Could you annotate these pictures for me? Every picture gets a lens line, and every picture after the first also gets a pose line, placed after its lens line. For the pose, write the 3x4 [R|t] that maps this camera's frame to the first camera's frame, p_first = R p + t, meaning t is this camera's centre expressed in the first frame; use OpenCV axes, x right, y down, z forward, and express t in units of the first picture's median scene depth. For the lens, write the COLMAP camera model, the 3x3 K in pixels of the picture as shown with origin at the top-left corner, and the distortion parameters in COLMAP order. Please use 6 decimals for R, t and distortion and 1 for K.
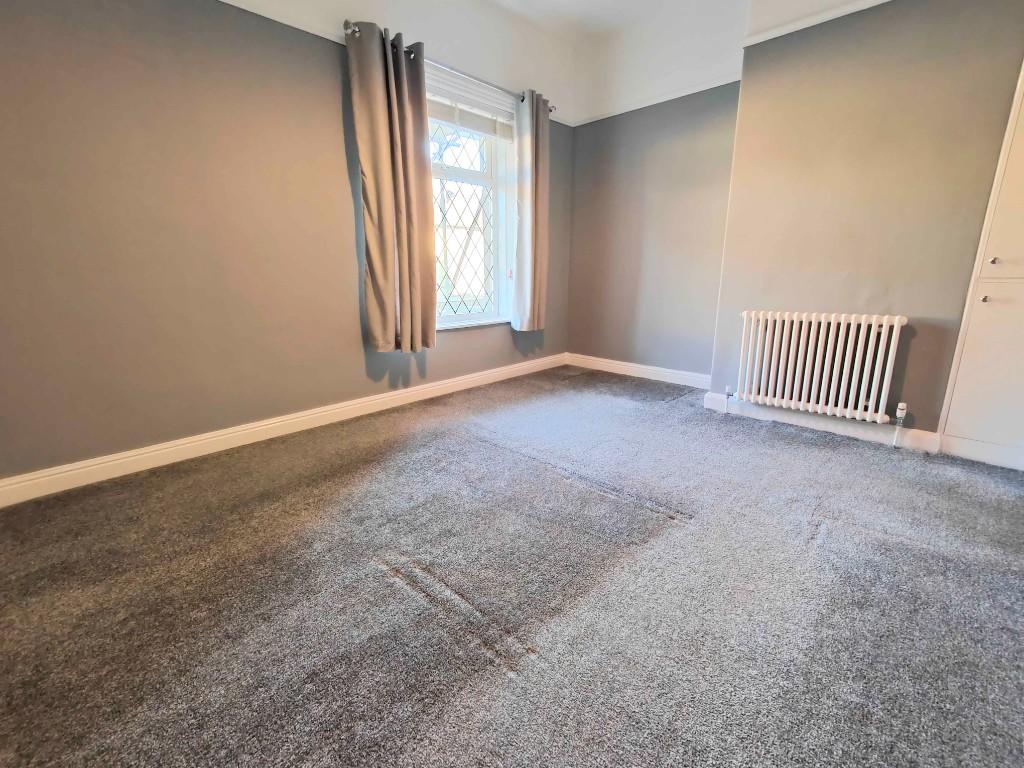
lens RADIAL K [[451.4, 0, 508.4], [0, 451.4, 382.1], [0, 0, 1]] dist [-0.000123, 0.000545]
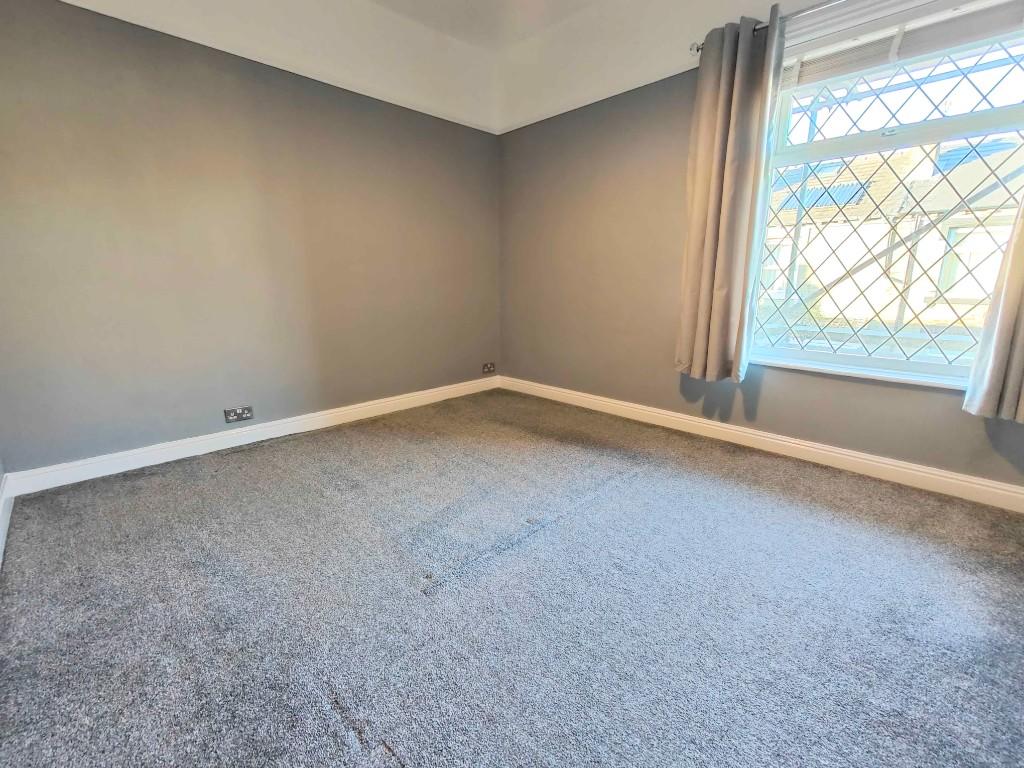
lens RADIAL K [[451.4, 0, 508.4], [0, 451.4, 382.1], [0, 0, 1]] dist [-0.000123, 0.000545]
pose [[-0.041392, 0.224560, -0.973581, 0.620588], [-0.238973, 0.943909, 0.227876, -0.159950], [0.970144, 0.242092, 0.014593, 0.574647]]
